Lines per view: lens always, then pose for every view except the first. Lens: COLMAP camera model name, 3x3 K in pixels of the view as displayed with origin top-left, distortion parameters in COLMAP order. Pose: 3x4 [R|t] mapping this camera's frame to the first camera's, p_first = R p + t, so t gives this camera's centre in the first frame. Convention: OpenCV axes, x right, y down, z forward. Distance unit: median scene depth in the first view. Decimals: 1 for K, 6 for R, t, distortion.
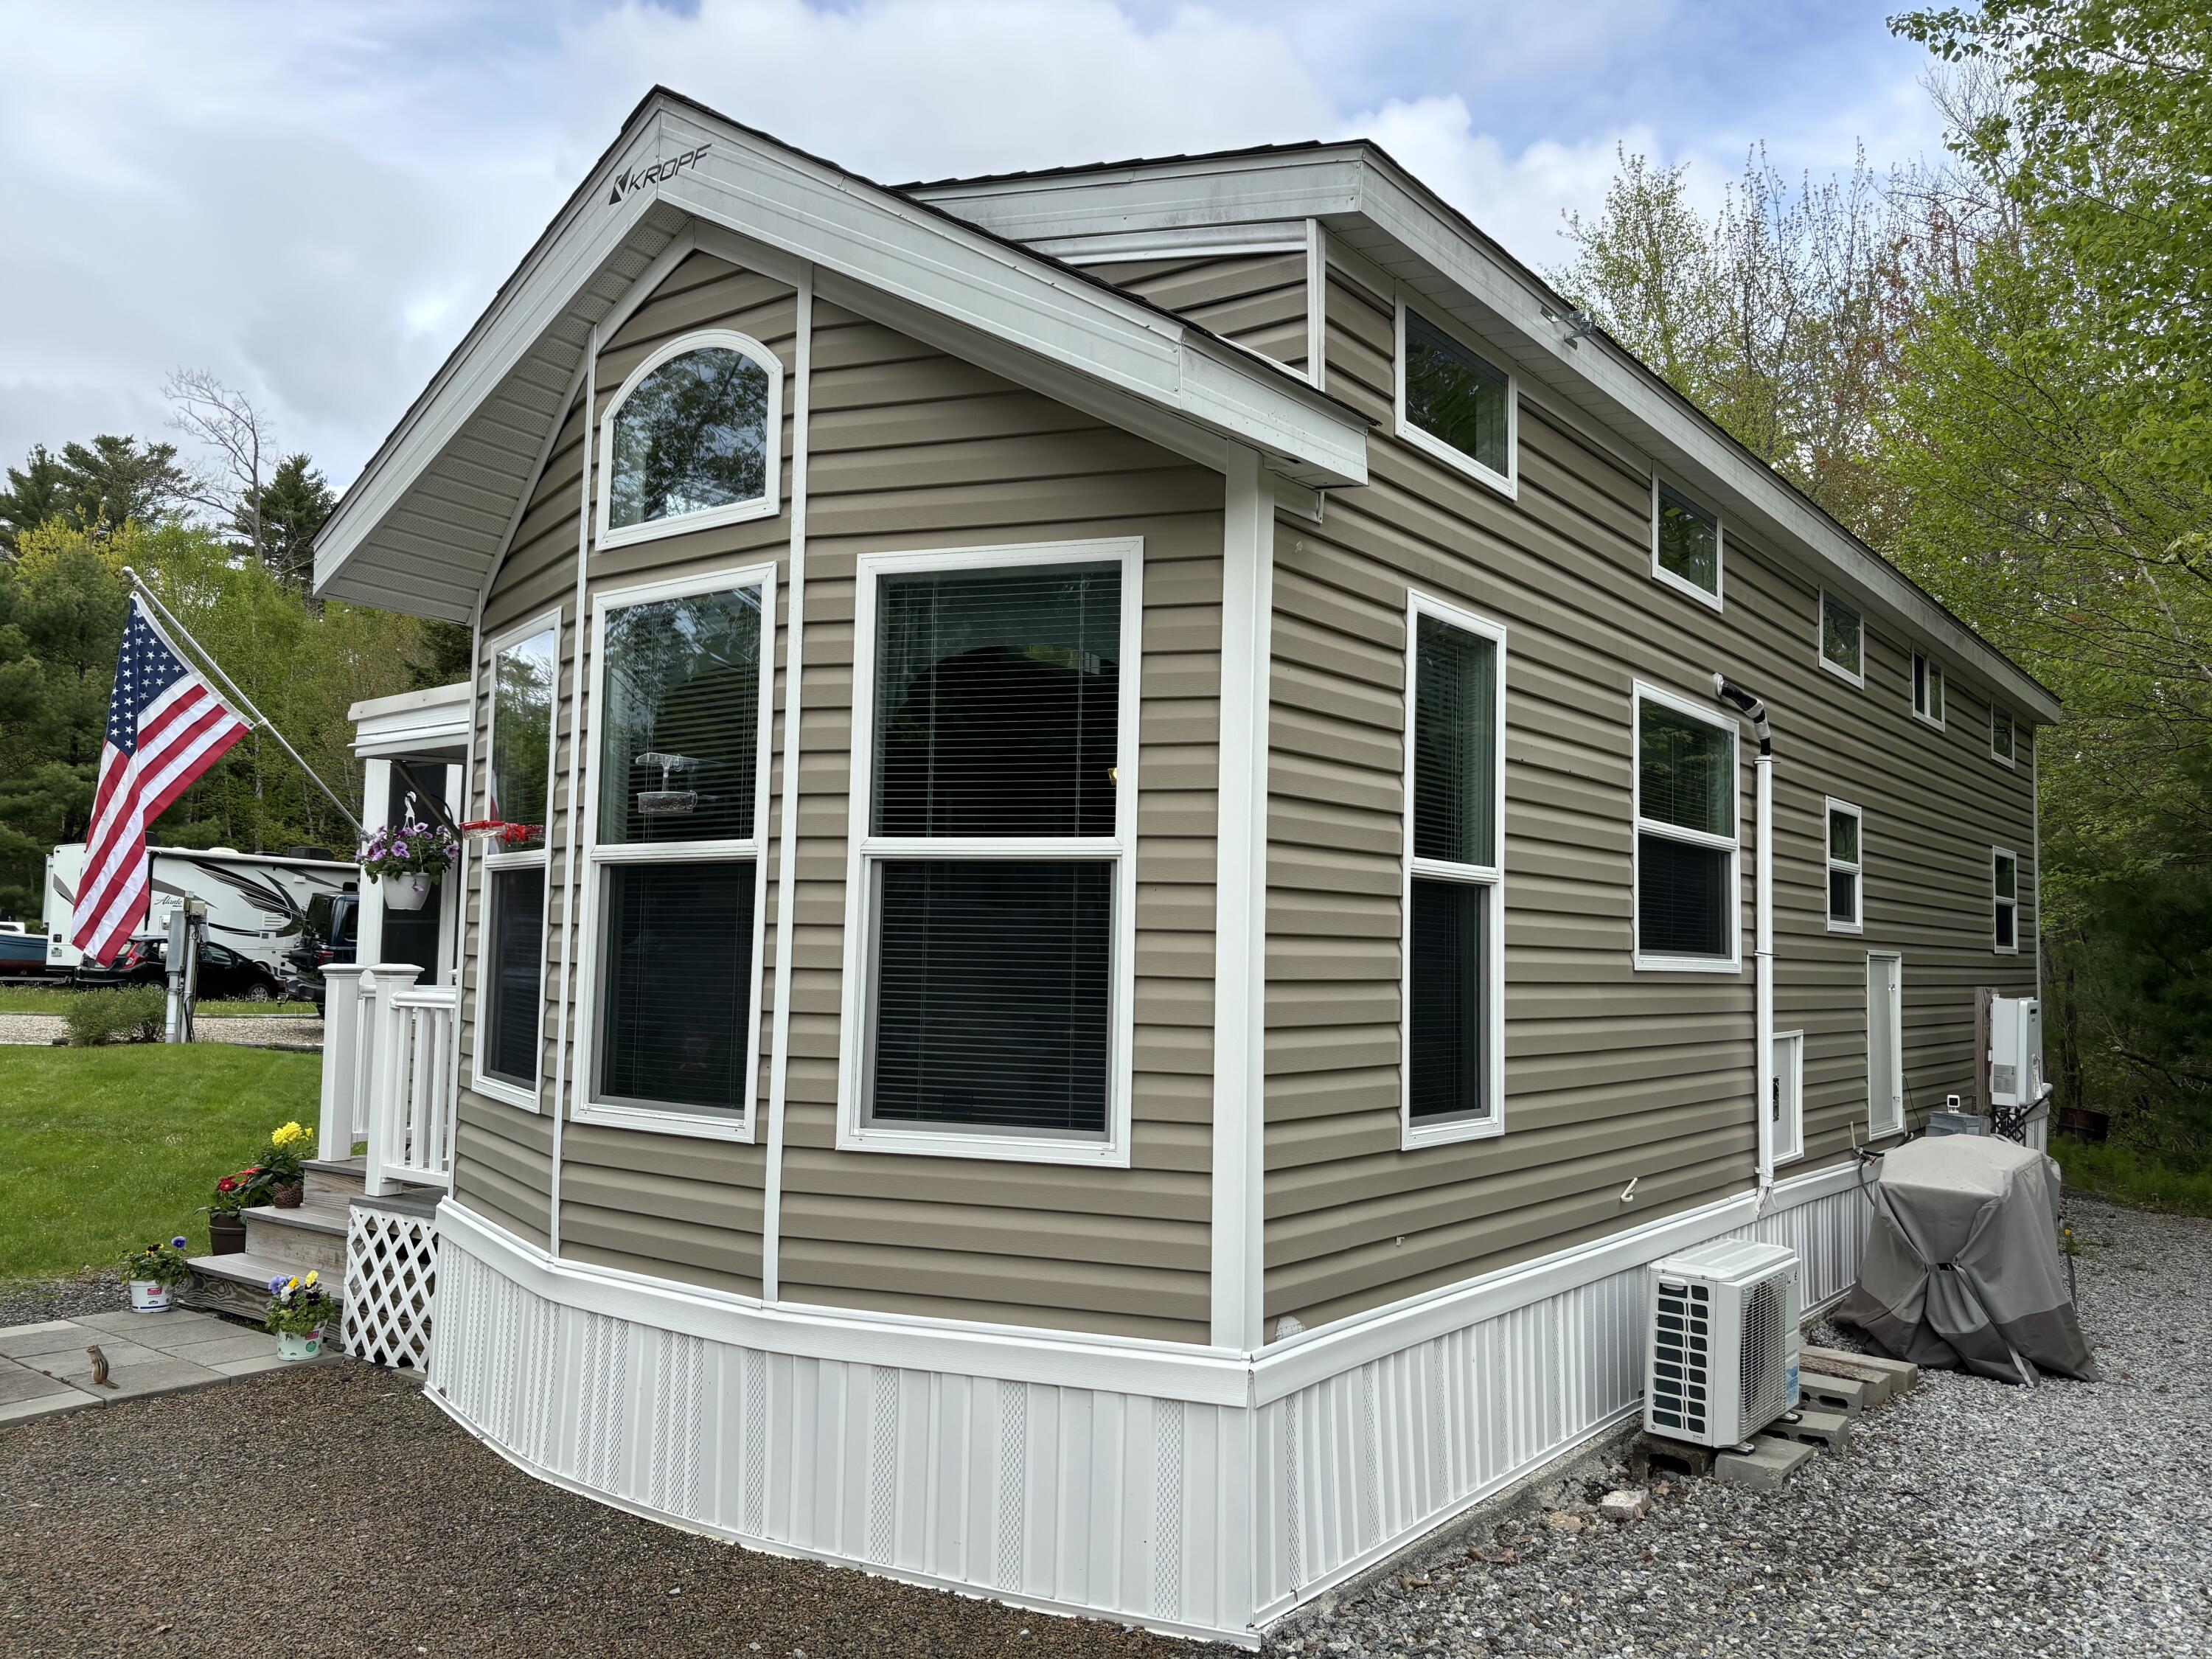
lens RADIAL K [[1651.0, 0, 1102.9], [0, 1651.0, 840.4], [0, 0, 1]] dist [0.054216, -0.064597]
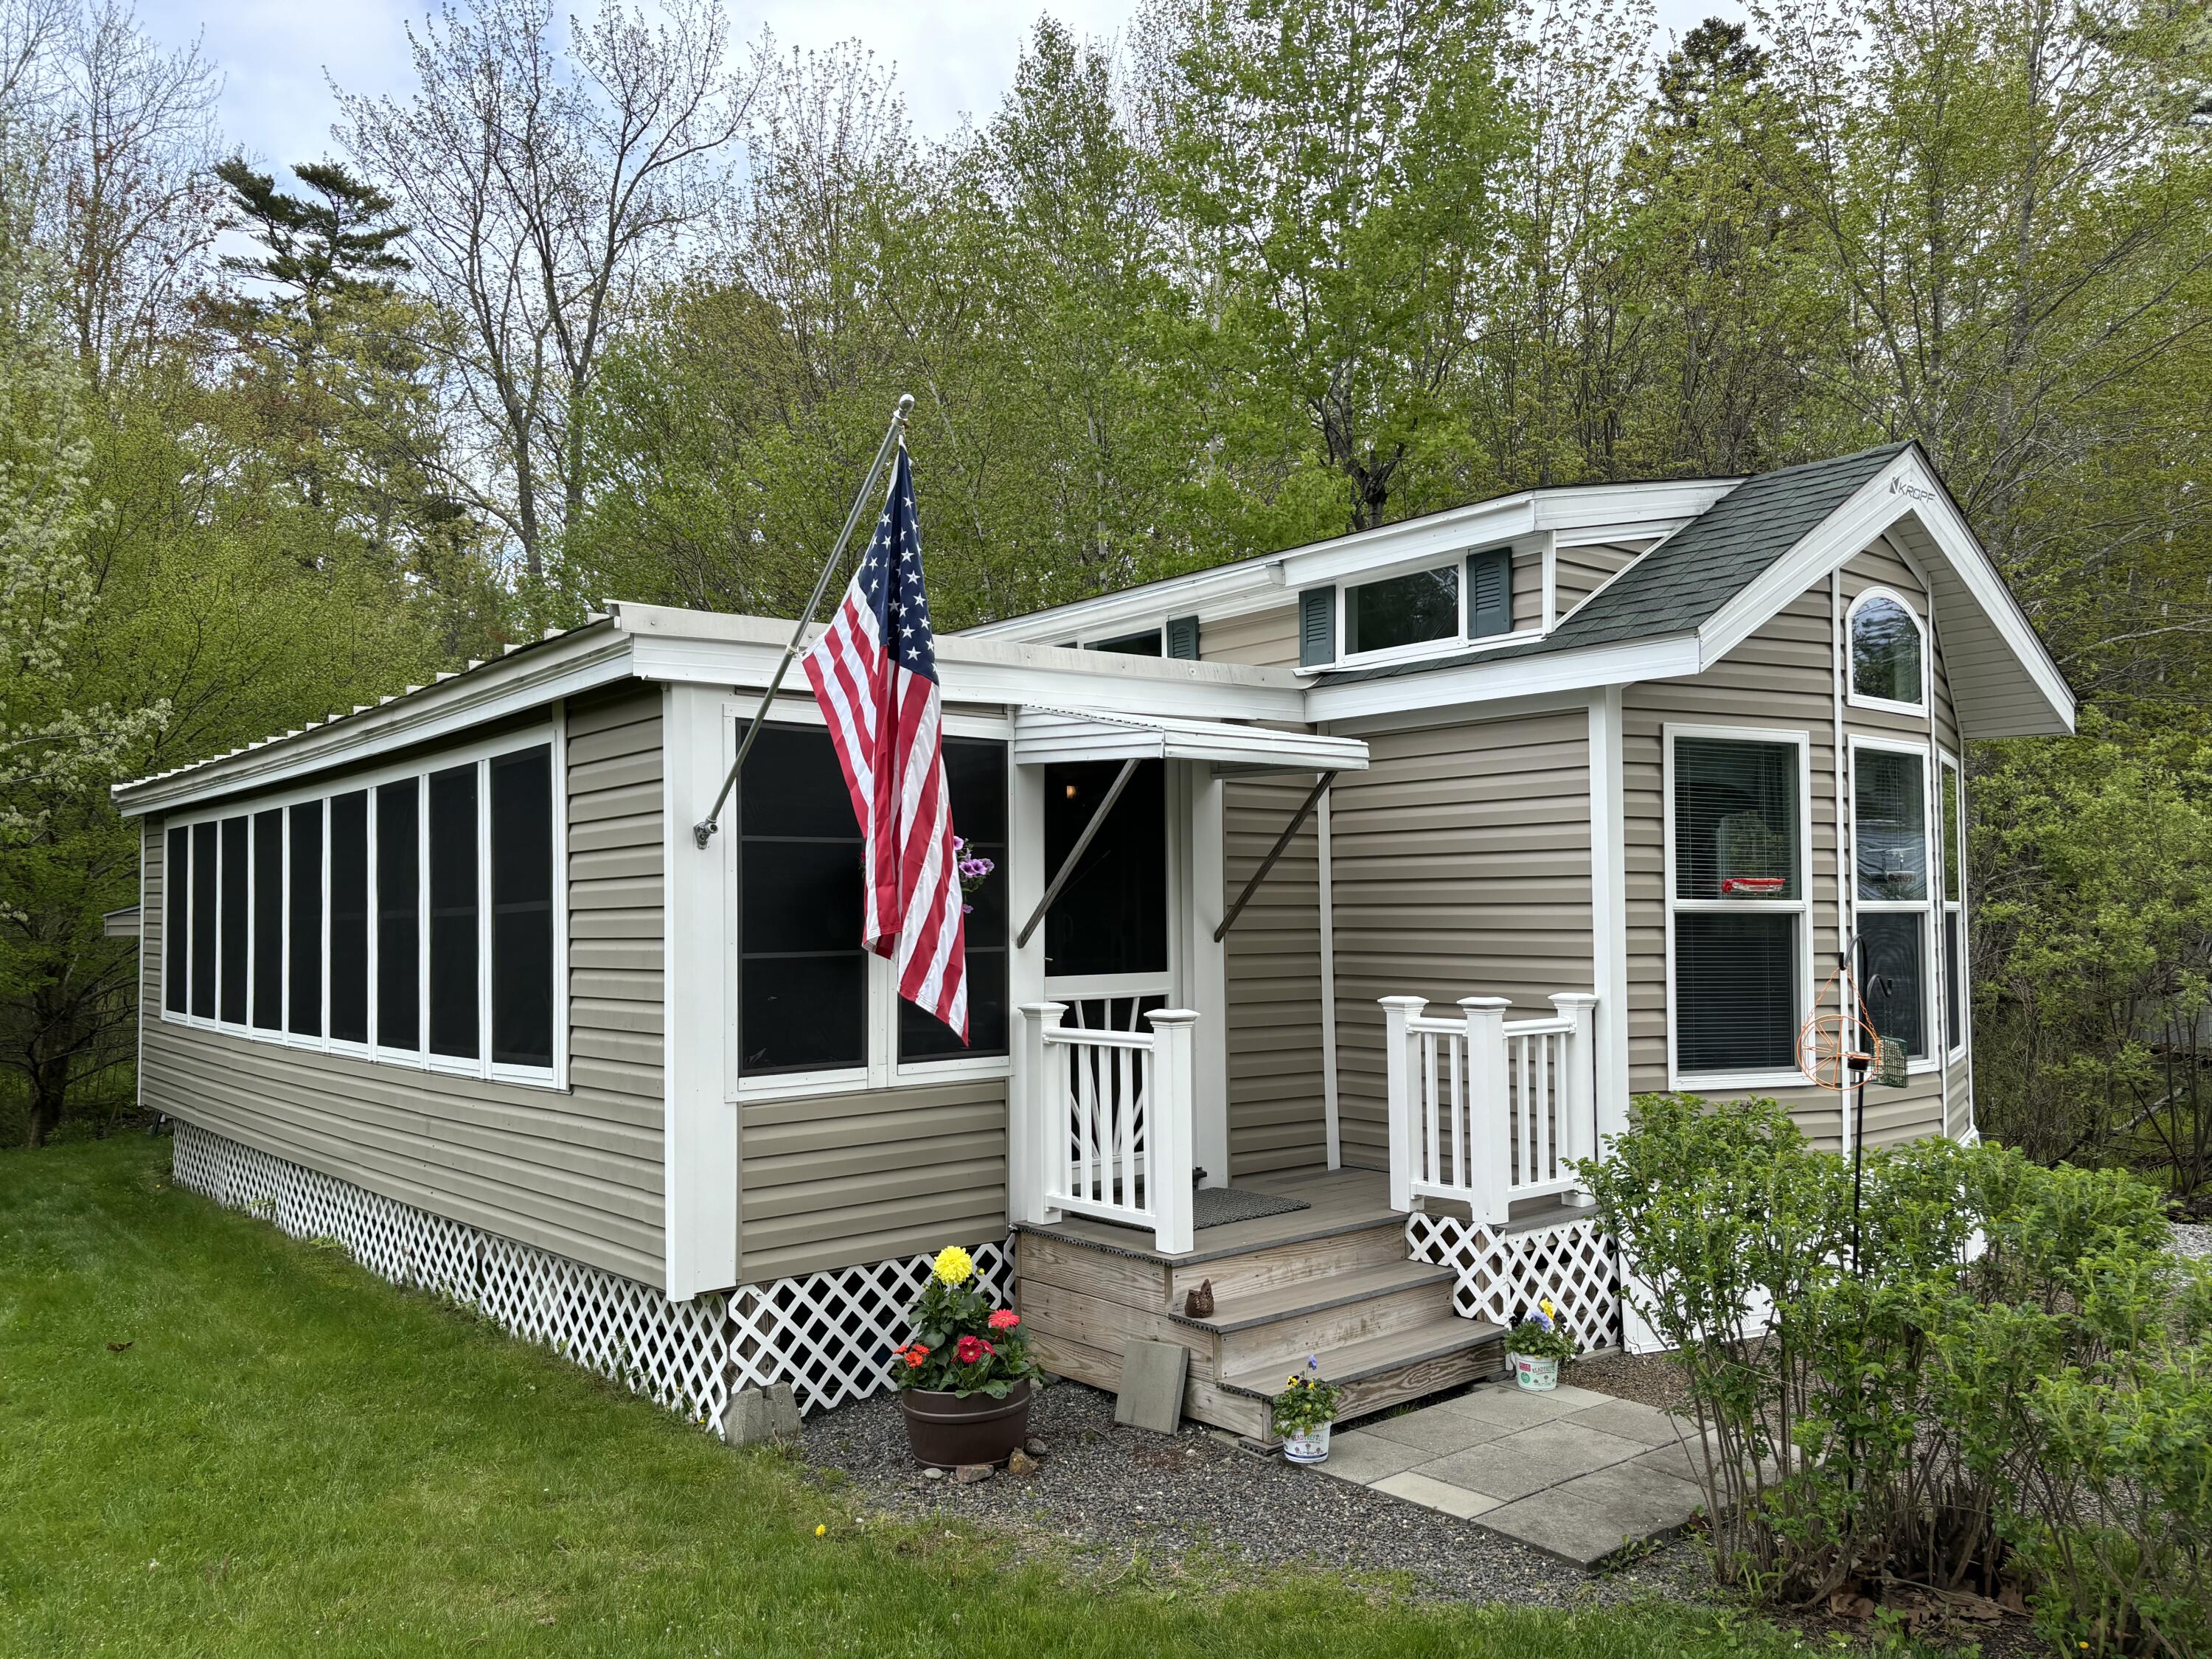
lens RADIAL K [[1672.7, 0, 1135.0], [0, 1672.7, 837.2], [0, 0, 1]] dist [0.049964, -0.031158]
pose [[0.207535, 0.023240, 0.977952, -2.055394], [-0.056722, 0.998322, -0.011687, 0.000219], [-0.976582, -0.053046, 0.208504, 1.389977]]
